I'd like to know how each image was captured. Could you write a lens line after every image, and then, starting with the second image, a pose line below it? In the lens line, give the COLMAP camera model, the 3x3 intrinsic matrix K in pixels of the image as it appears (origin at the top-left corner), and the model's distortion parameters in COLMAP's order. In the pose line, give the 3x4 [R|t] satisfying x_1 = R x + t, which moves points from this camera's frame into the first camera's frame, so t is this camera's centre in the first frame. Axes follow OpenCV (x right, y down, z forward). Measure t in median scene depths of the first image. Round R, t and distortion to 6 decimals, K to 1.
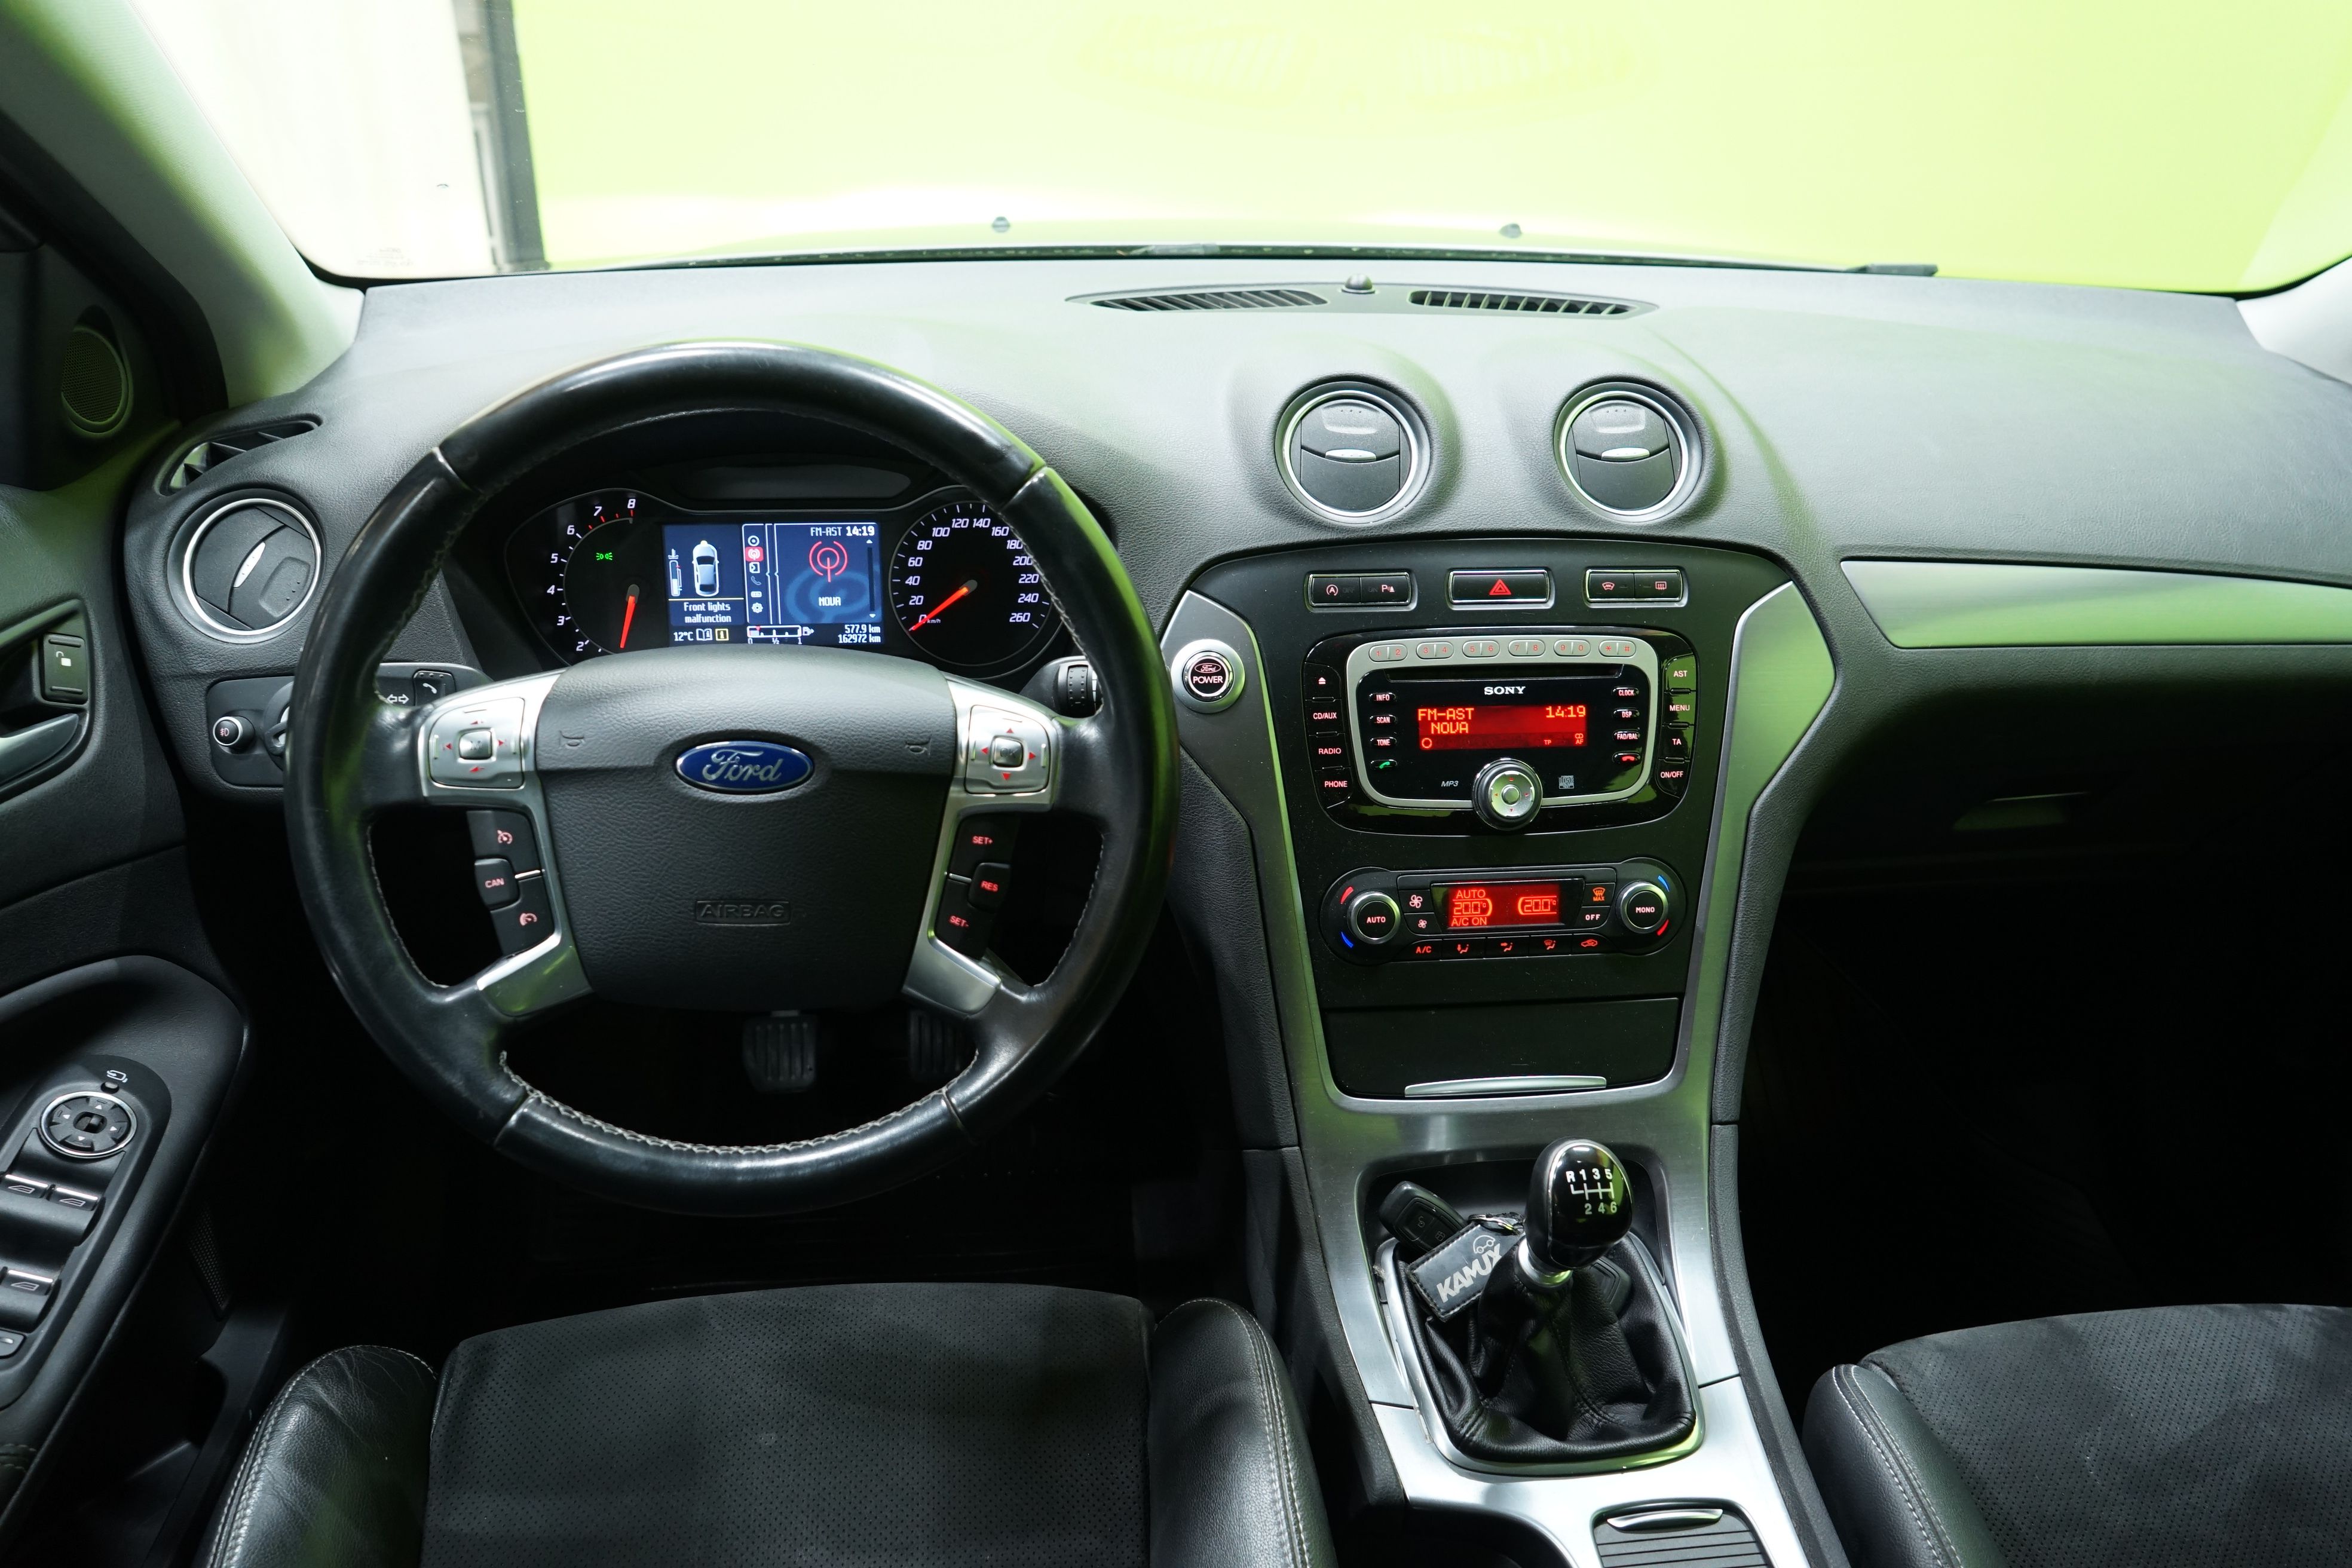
lens RADIAL K [[1697.5, 0, 1176.0], [0, 1697.5, 784.0], [0, 0, 1]] dist [-0.036632, 0.003518]
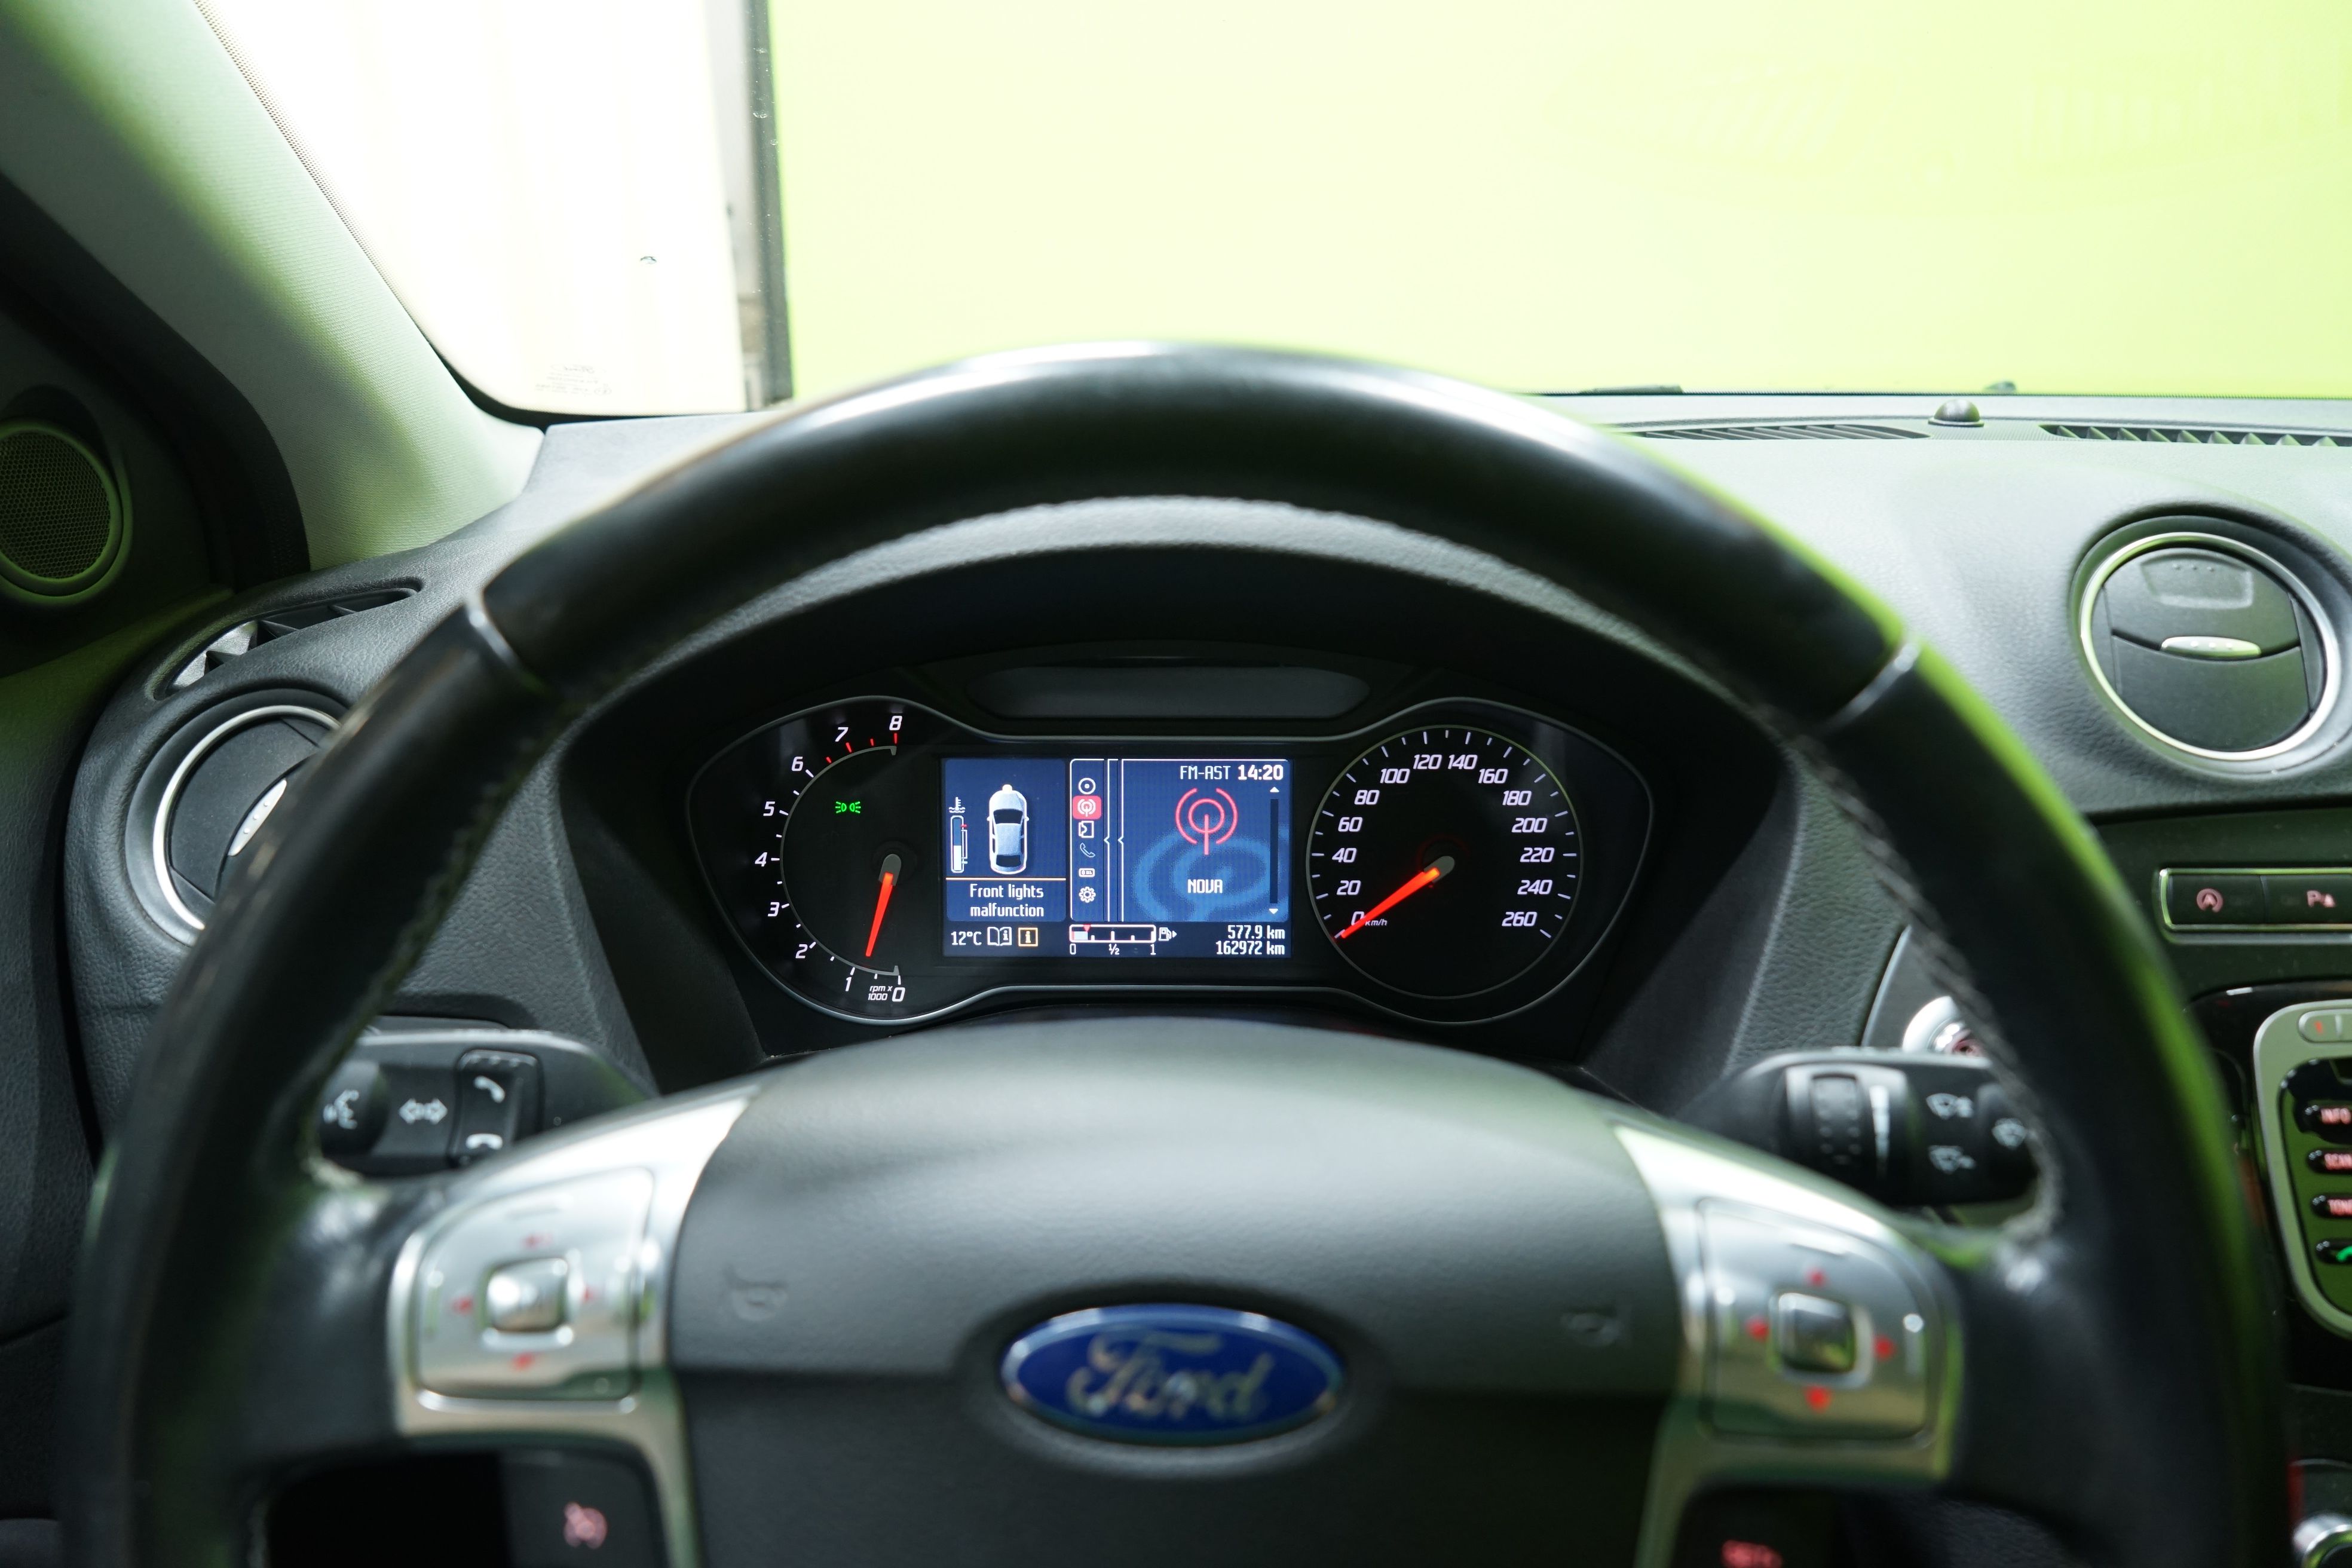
lens RADIAL K [[1596.5, 0, 1176.0], [0, 1596.5, 784.0], [0, 0, 1]] dist [-0.085580, 0.073805]
pose [[0.993115, 0.013389, -0.116376, -0.166203], [-0.028734, 0.990939, -0.131202, -0.076952], [0.113565, 0.133643, 0.984501, 0.482078]]
